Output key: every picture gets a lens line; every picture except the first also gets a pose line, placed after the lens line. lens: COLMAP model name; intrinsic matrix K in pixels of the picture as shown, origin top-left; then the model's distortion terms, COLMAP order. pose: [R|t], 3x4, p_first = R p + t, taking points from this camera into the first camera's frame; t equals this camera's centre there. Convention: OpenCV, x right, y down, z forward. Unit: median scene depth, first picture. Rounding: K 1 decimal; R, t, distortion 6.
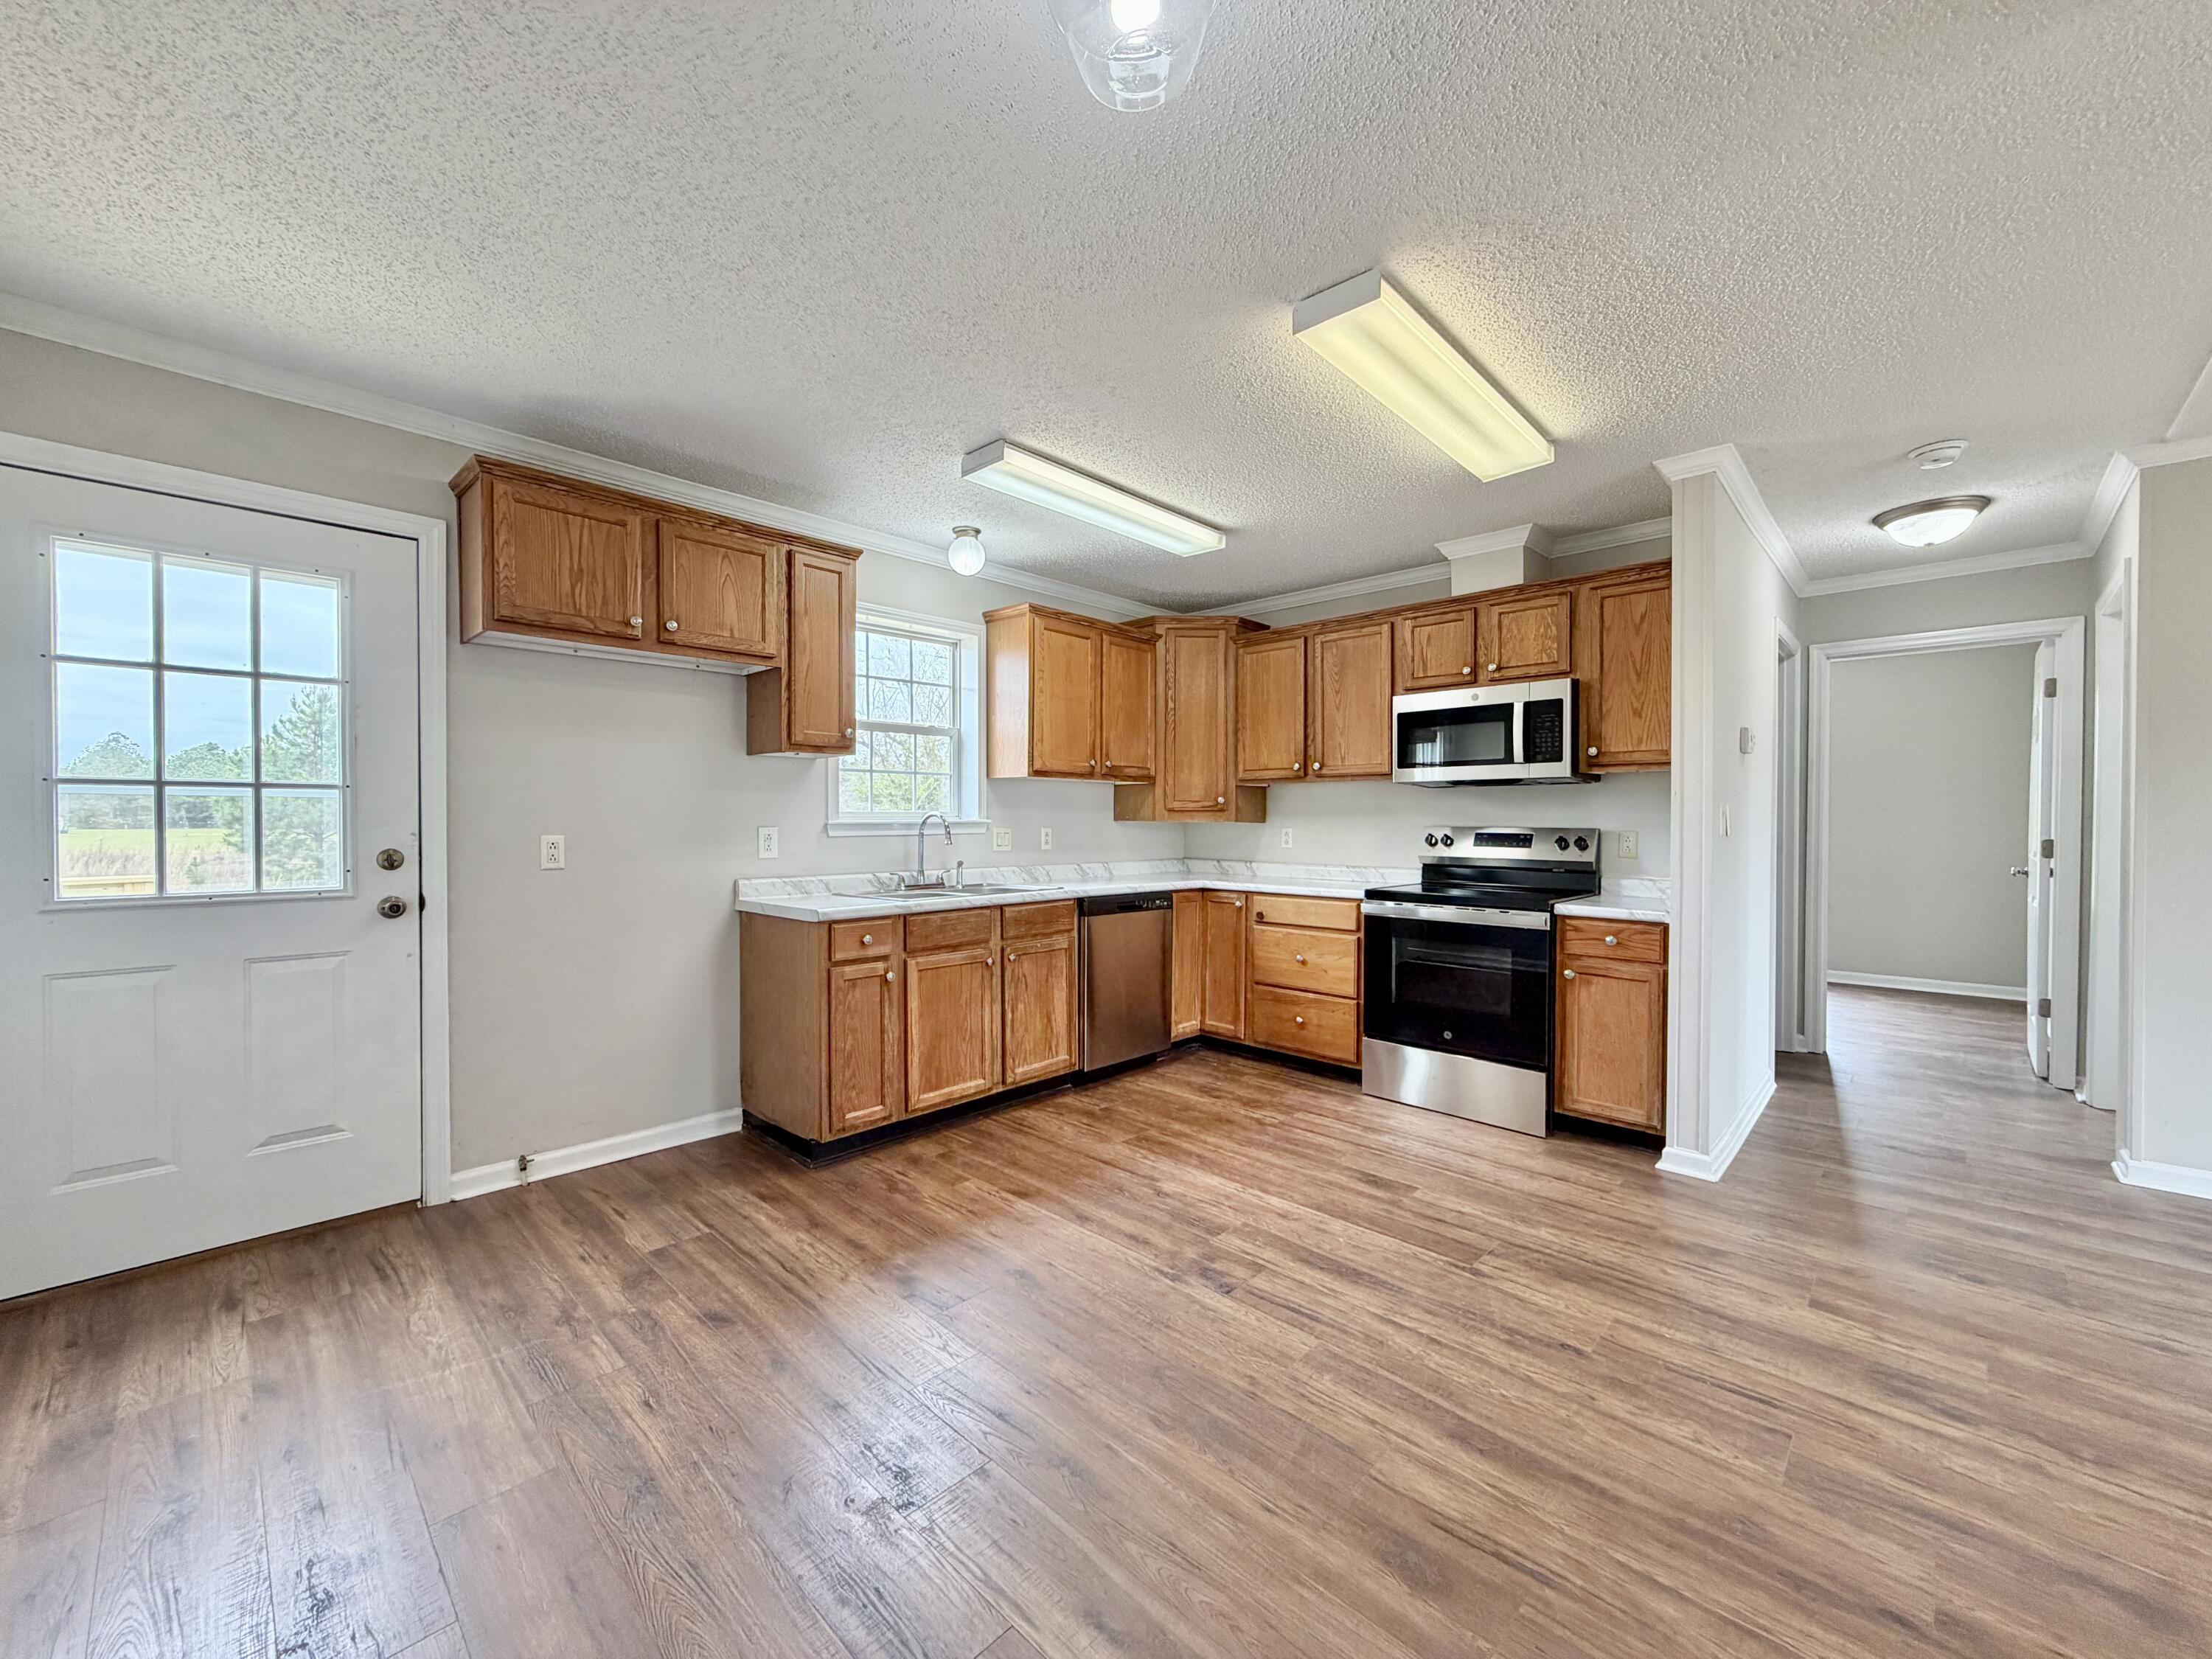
lens RADIAL K [[889.3, 0, 1096.5], [0, 889.3, 830.4], [0, 0, 1]] dist [-0.001045, -0.000149]
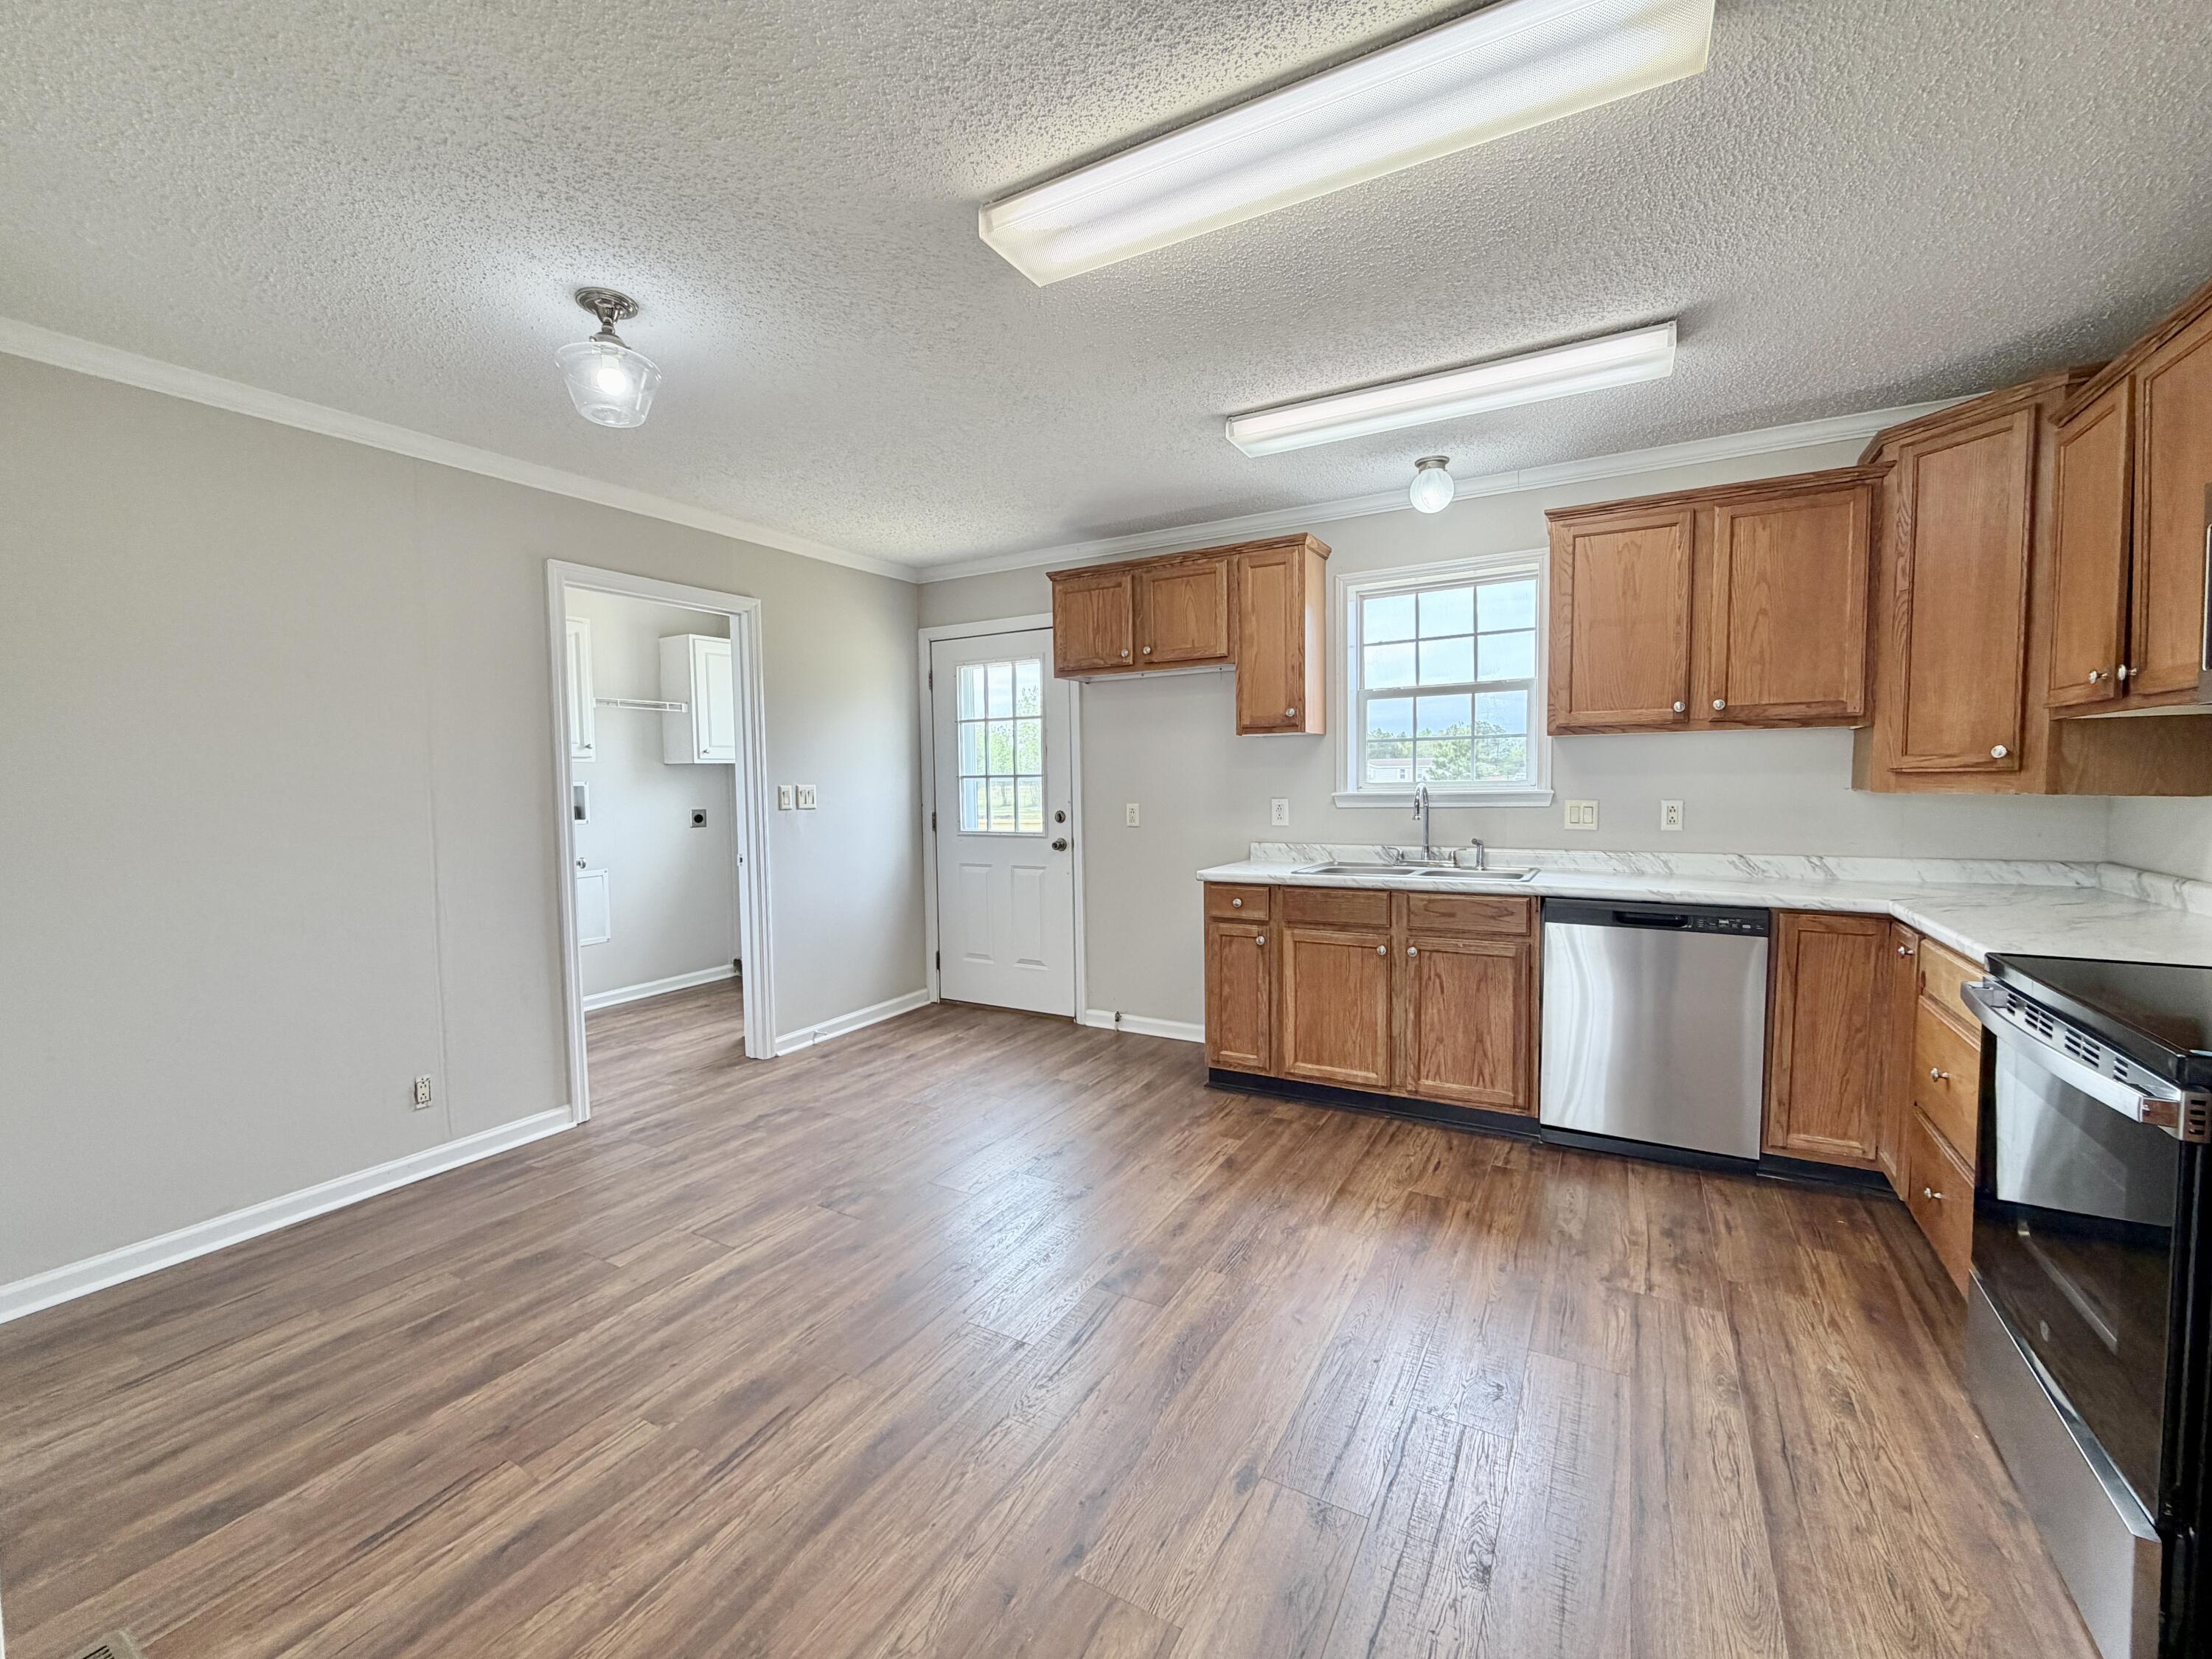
lens RADIAL K [[912.2, 0, 1092.8], [0, 912.2, 830.3], [0, 0, 1]] dist [0.000055, 0.000339]
pose [[0.231849, 0.049632, -0.971485, 0.727911], [0.004532, 0.998632, 0.052101, -0.025559], [0.972741, -0.016483, 0.231307, 0.504981]]
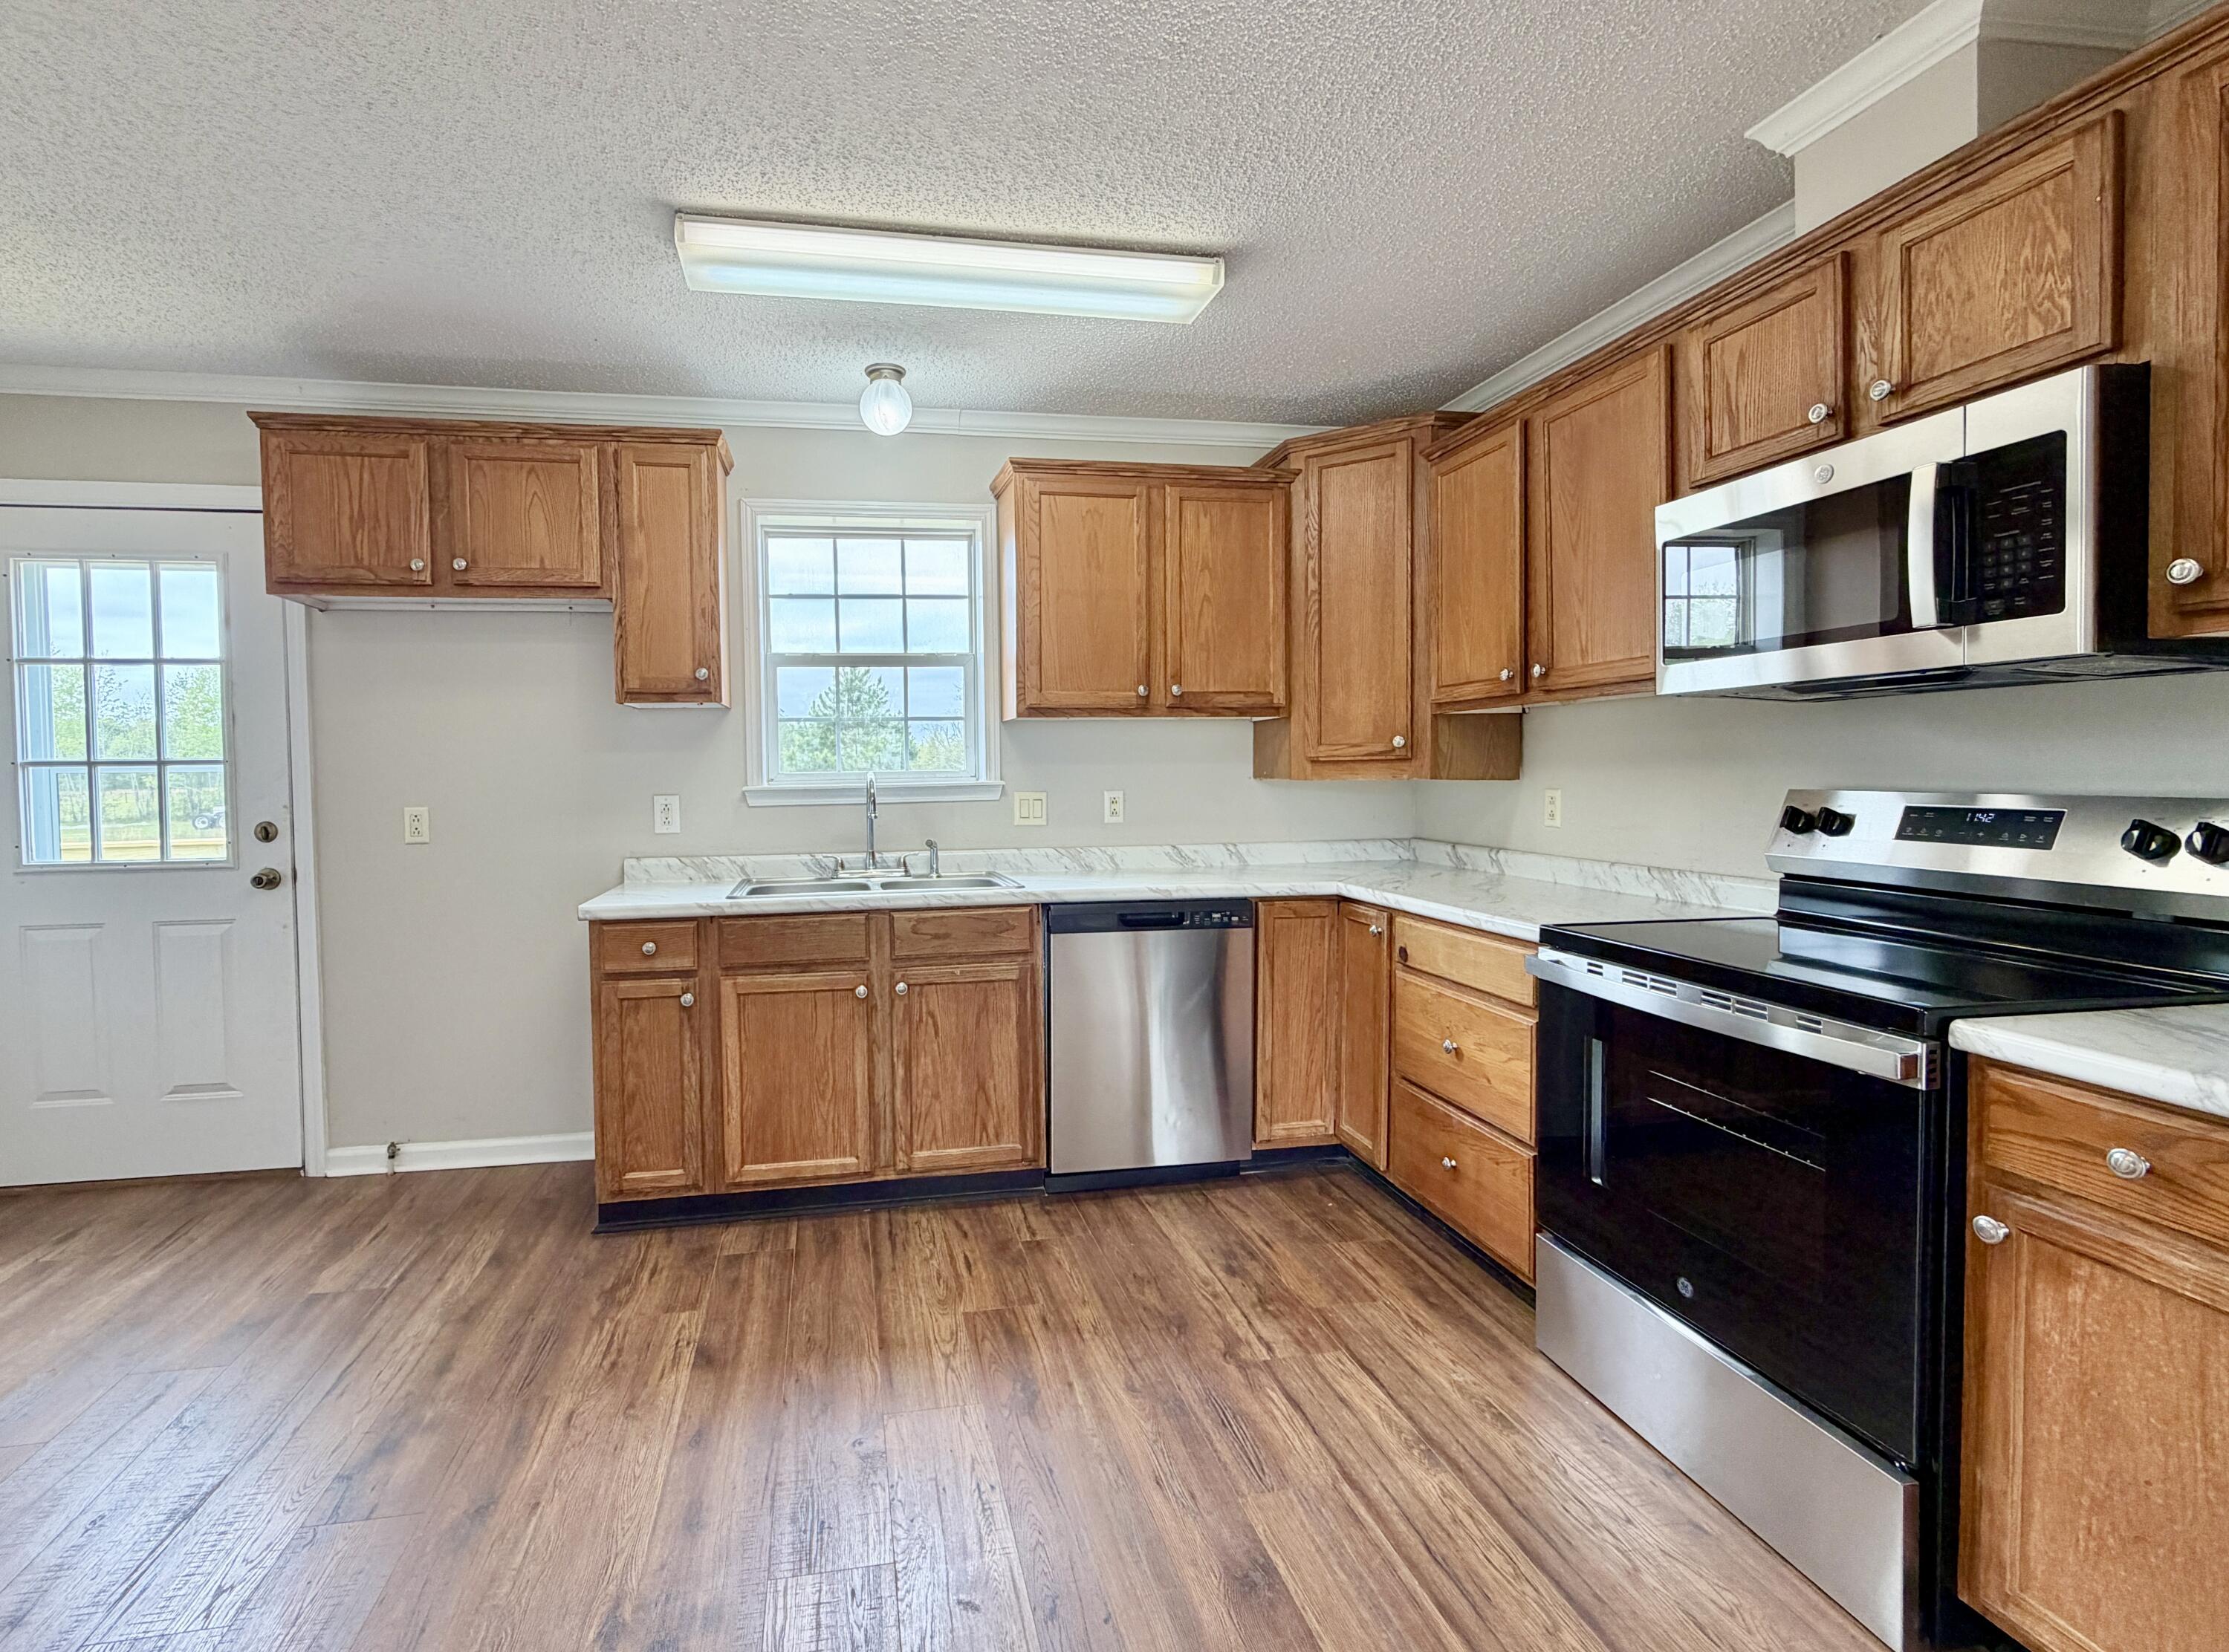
lens RADIAL K [[1014.5, 0, 998.5], [0, 1014.5, 802.3], [0, 0, 1]] dist [-0.000094, 0.000010]
pose [[0.800445, 0.006109, -0.599375, 0.444301], [0.007665, 0.999762, 0.020425, -0.014366], [0.599357, -0.020943, 0.800208, 0.443992]]
